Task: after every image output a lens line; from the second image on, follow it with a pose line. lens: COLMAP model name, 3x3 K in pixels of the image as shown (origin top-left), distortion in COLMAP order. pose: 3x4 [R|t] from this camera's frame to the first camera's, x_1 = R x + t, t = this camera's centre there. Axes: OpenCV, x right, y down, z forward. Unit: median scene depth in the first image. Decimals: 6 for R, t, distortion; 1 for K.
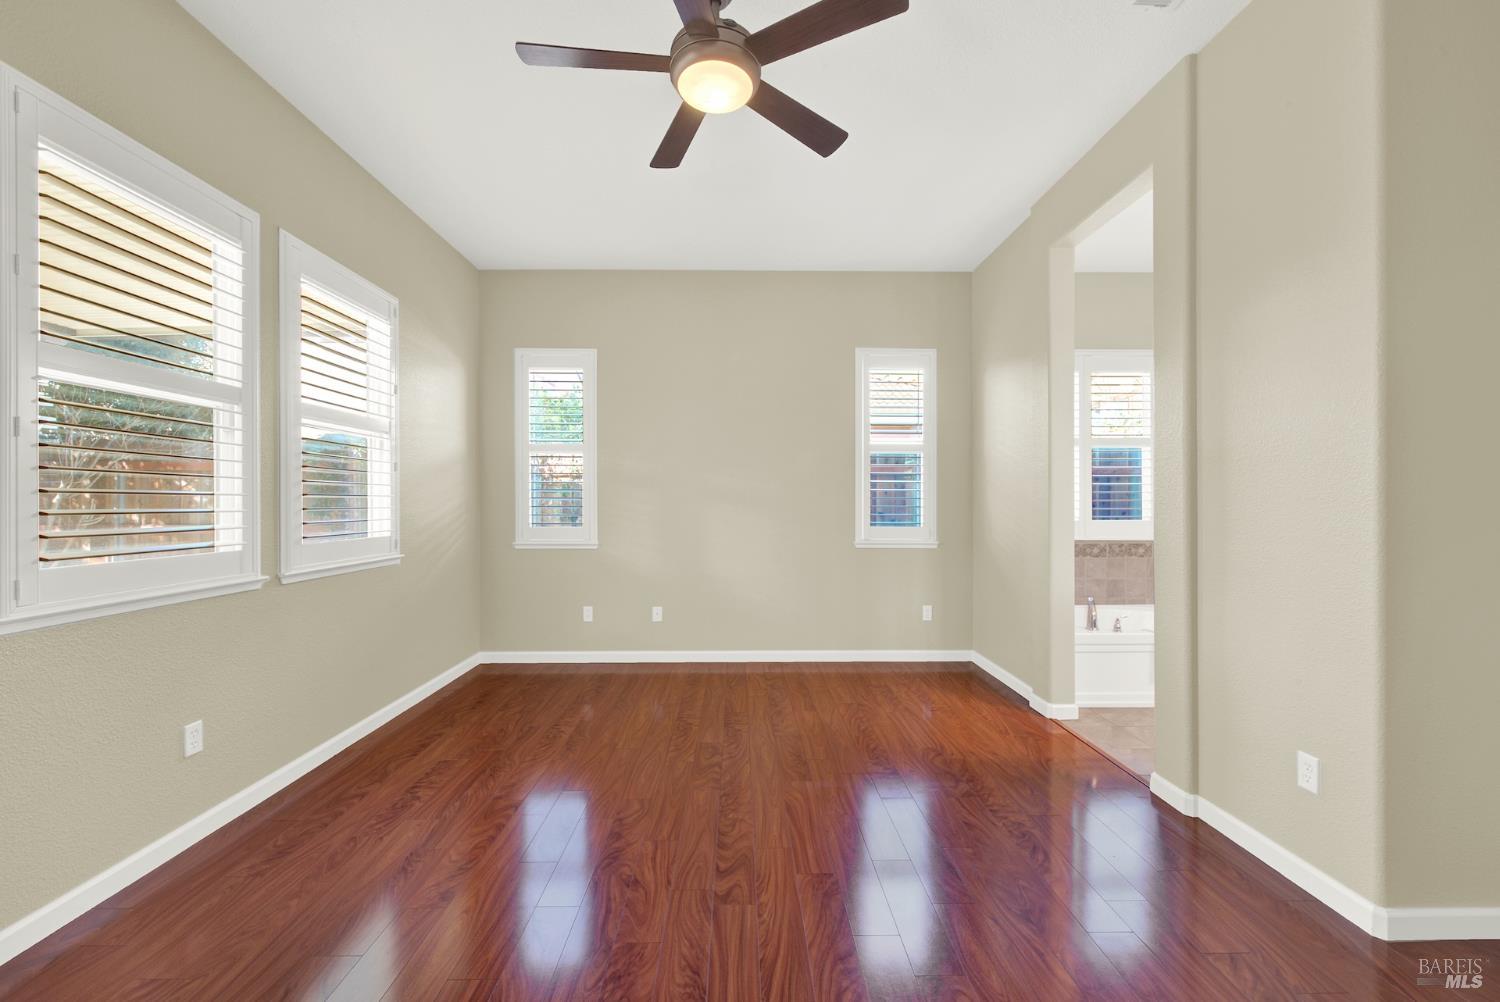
lens RADIAL K [[616.2, 0, 750.0], [0, 616.2, 501.0], [0, 0, 1]] dist [-0.000726, -0.000364]
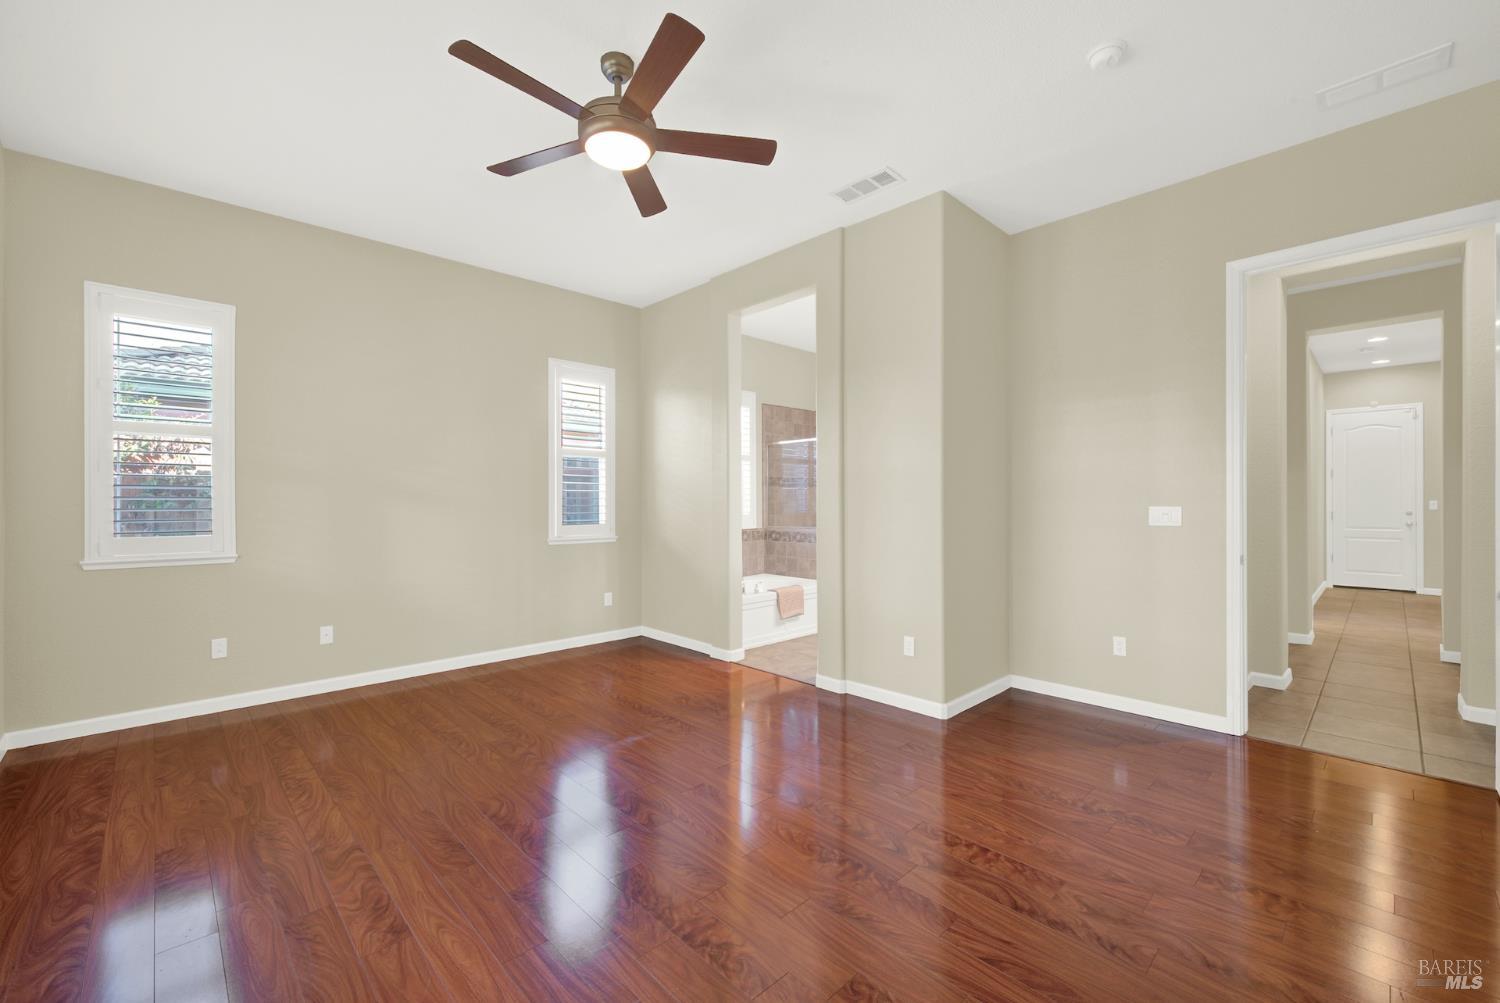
lens RADIAL K [[616.2, 0, 750.0], [0, 616.2, 501.5], [0, 0, 1]] dist [-0.000726, -0.000364]
pose [[0.731023, -0.002337, 0.682349, -0.400026], [0.000839, 0.999996, 0.002526, -0.002102], [-0.682352, -0.001274, 0.731022, -0.019486]]
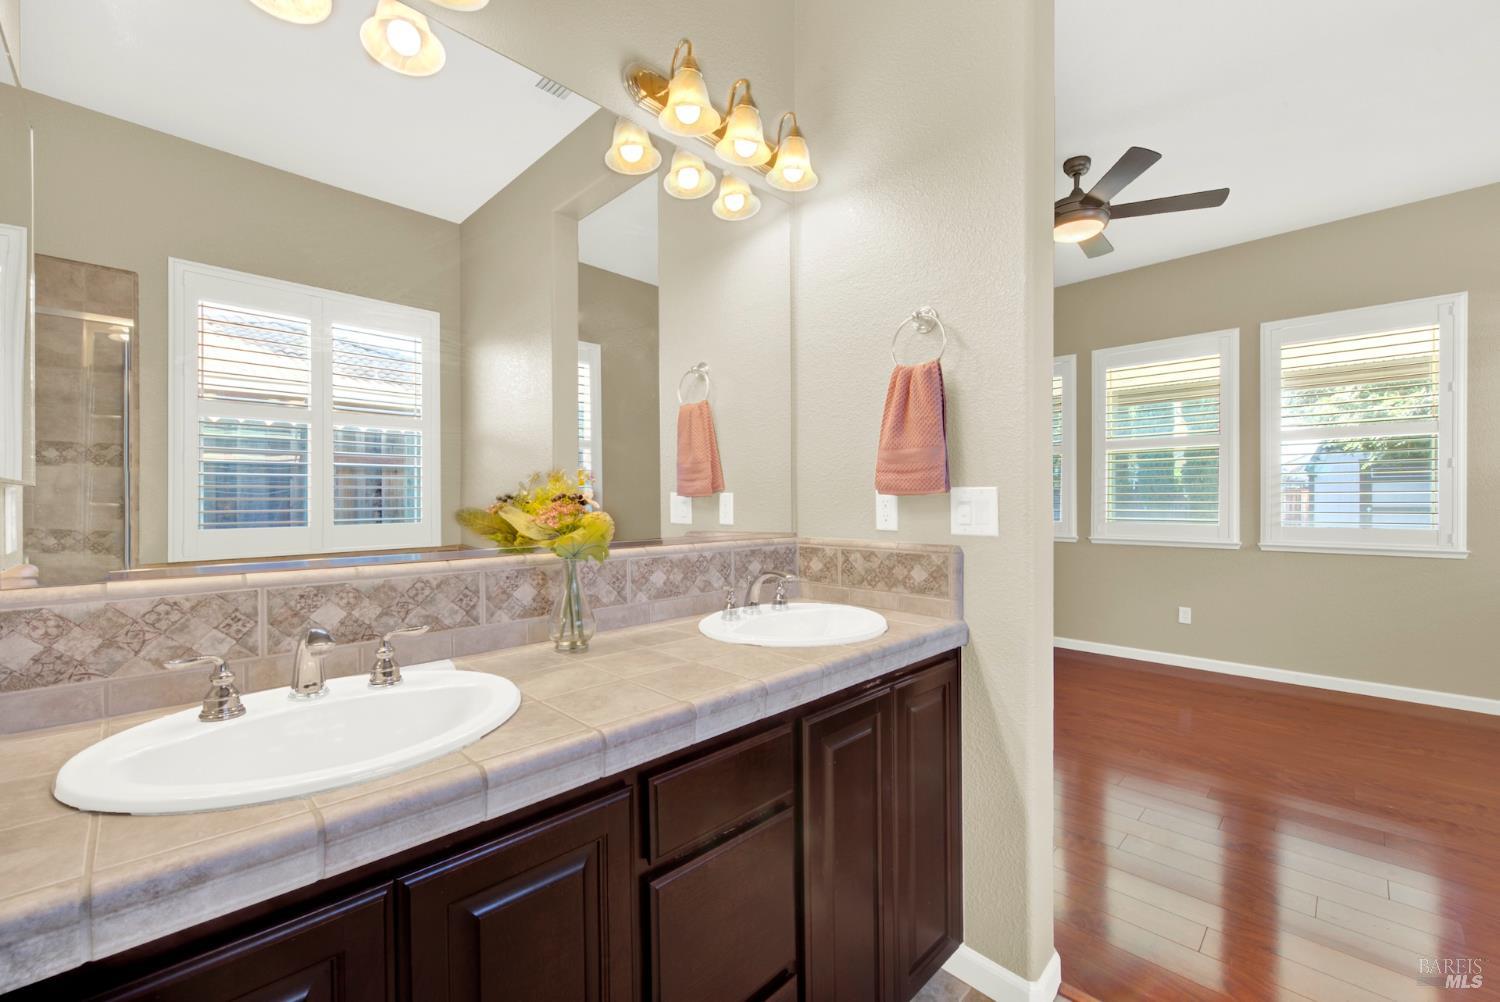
lens RADIAL K [[616.2, 0, 750.0], [0, 616.2, 501.0], [0, 0, 1]] dist [-0.000726, -0.000364]
pose [[-0.724085, 0.002949, -0.689704, 0.951933], [0.006657, 0.999974, -0.002713, 0.003450], [0.689679, -0.006556, -0.724086, 0.928276]]
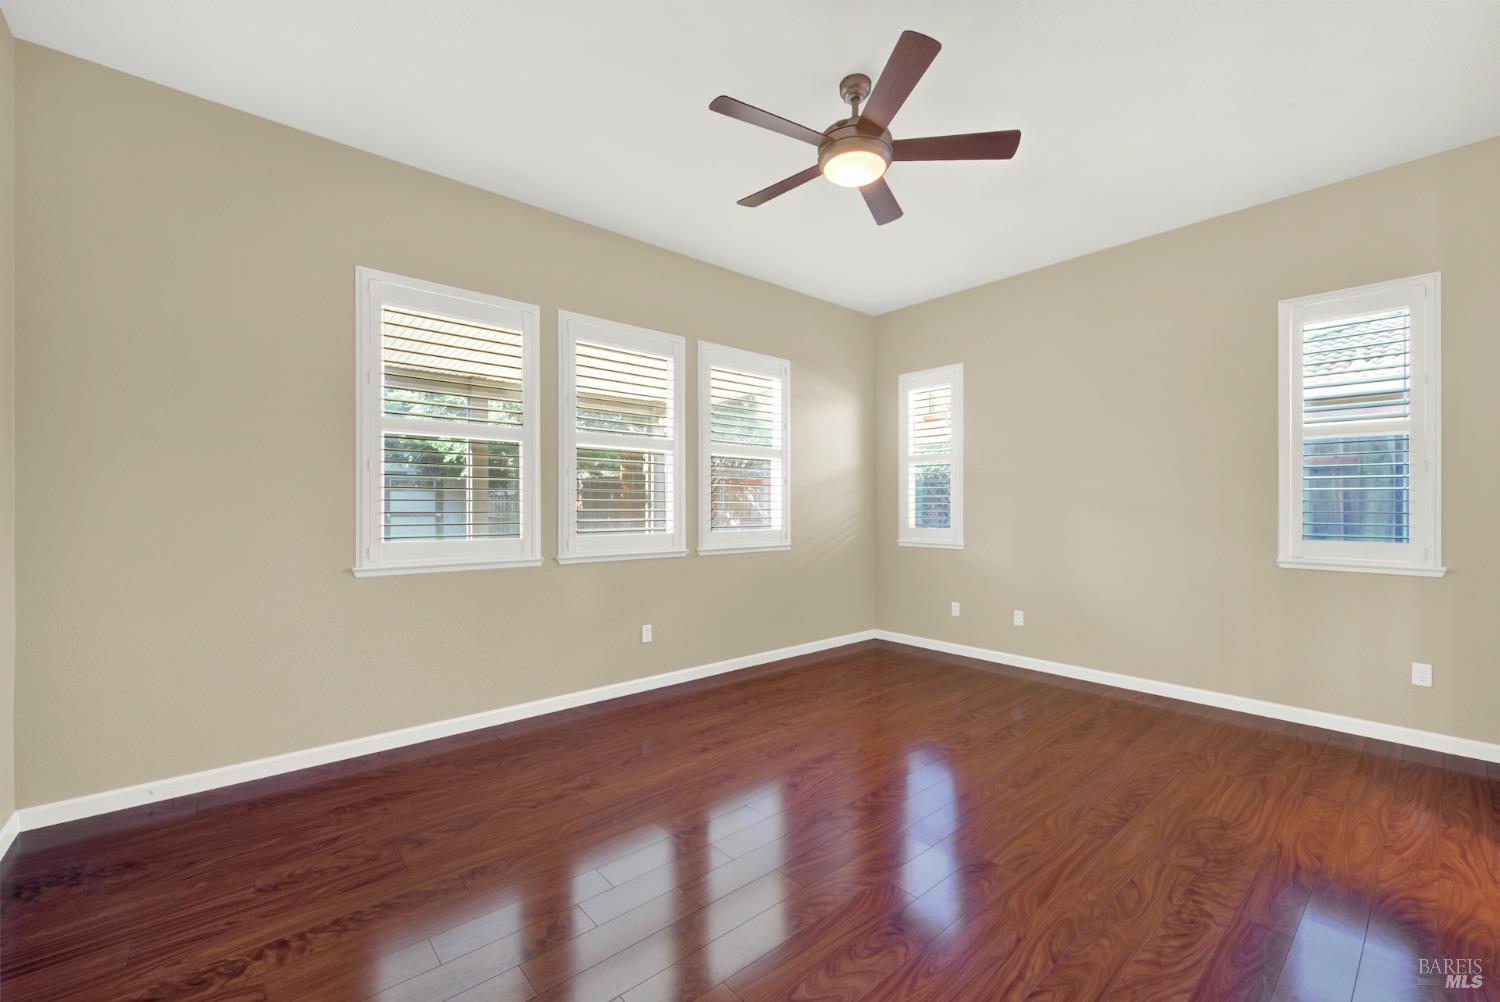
lens RADIAL K [[619.4, 0, 744.9], [0, 619.4, 503.4], [0, 0, 1]] dist [0.002137, -0.000251]
pose [[0.639369, -0.002392, -0.768896, 0.447655], [0.000626, 0.999996, -0.002591, -0.000288], [0.768900, 0.001176, 0.639368, 0.023384]]
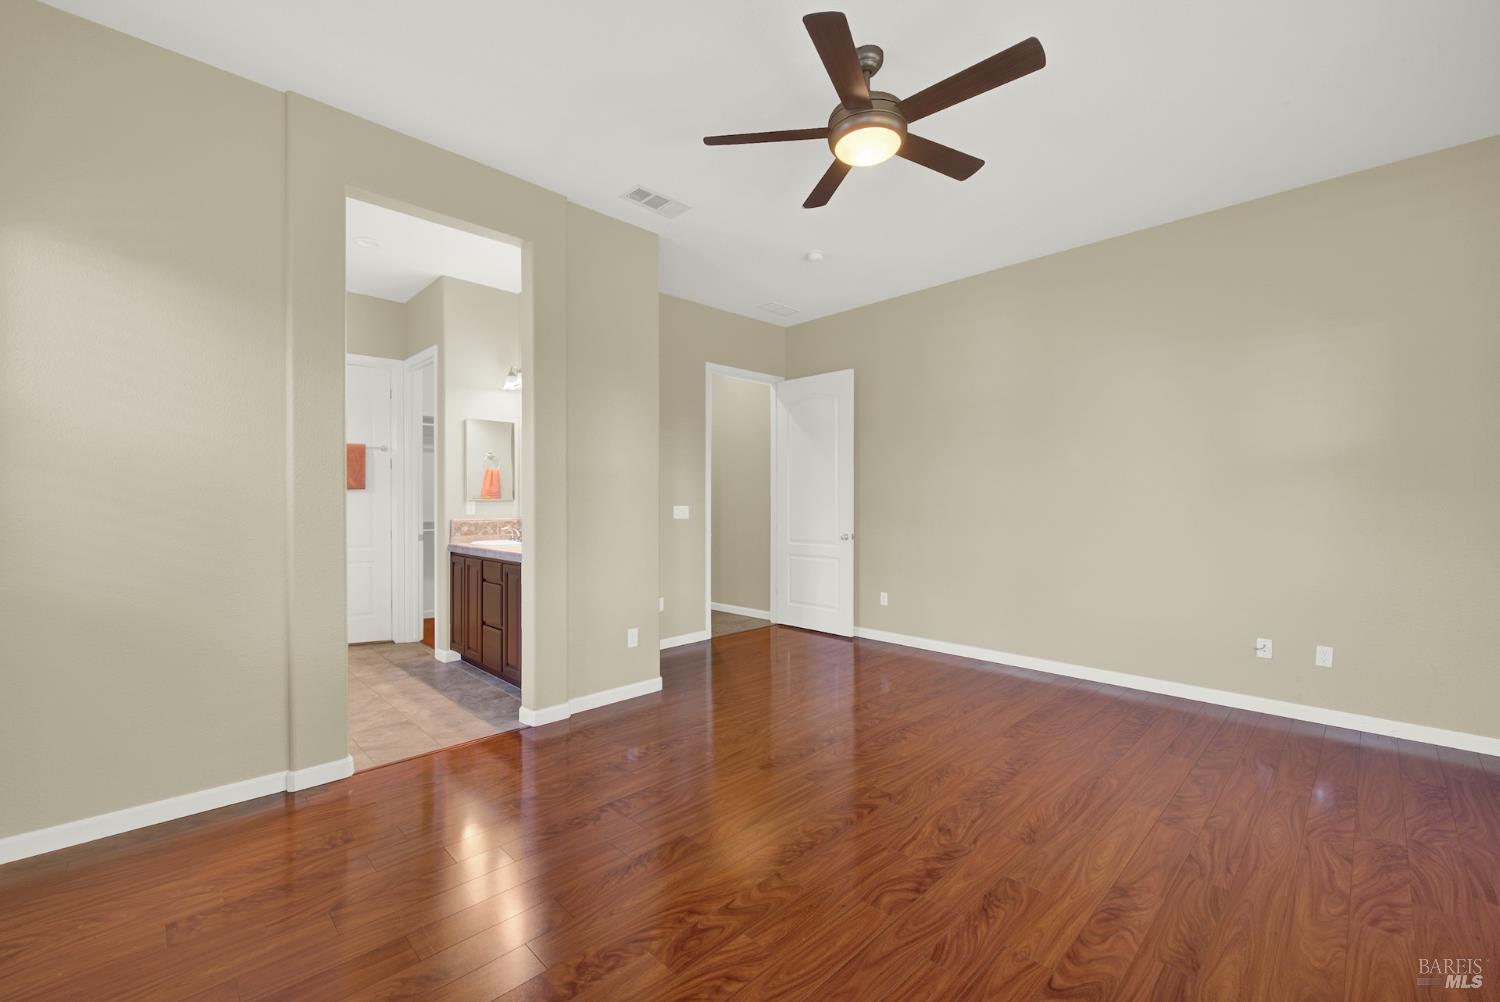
lens RADIAL K [[613.5, 0, 748.5], [0, 613.5, 499.0], [0, 0, 1]] dist [0.005660, 0.000036]
pose [[-0.687647, 0.002166, 0.726042, -0.440429], [0.000012, 0.999996, -0.002971, -0.001547], [-0.726046, -0.002035, -0.687644, 1.166232]]
